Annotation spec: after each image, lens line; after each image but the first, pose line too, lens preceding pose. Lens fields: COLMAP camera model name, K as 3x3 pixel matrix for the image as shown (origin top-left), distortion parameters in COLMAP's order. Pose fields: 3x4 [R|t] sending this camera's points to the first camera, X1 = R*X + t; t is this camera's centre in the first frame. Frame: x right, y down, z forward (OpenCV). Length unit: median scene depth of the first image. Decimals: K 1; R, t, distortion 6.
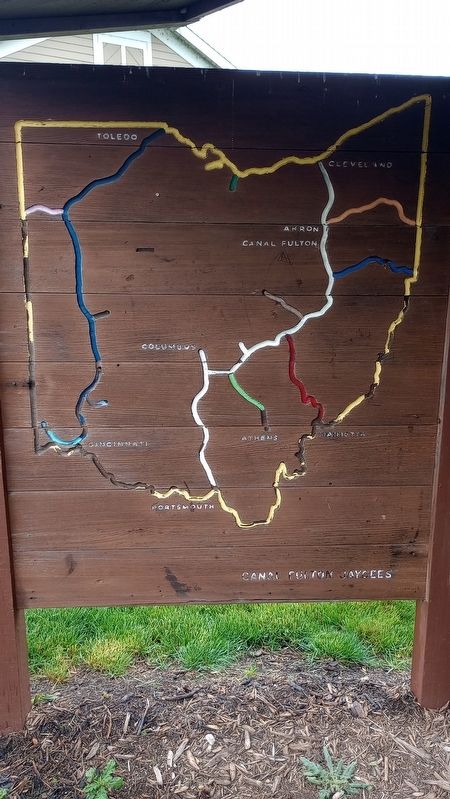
lens RADIAL K [[666.1, 0, 225.0], [0, 666.1, 399.5], [0, 0, 1]] dist [0.030695, -0.000924]
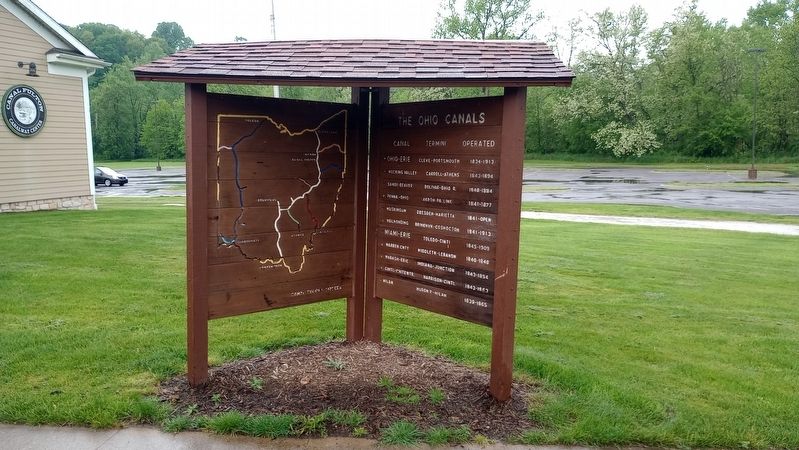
lens RADIAL K [[666.1, 0, 399.5], [0, 666.1, 225.0], [0, 0, 1]] dist [0.030695, -0.000924]
pose [[0.783932, -0.062383, 0.617704, -1.231388], [0.114436, 0.992411, -0.045007, 0.181683], [-0.610208, 0.105970, 0.785122, -1.249265]]
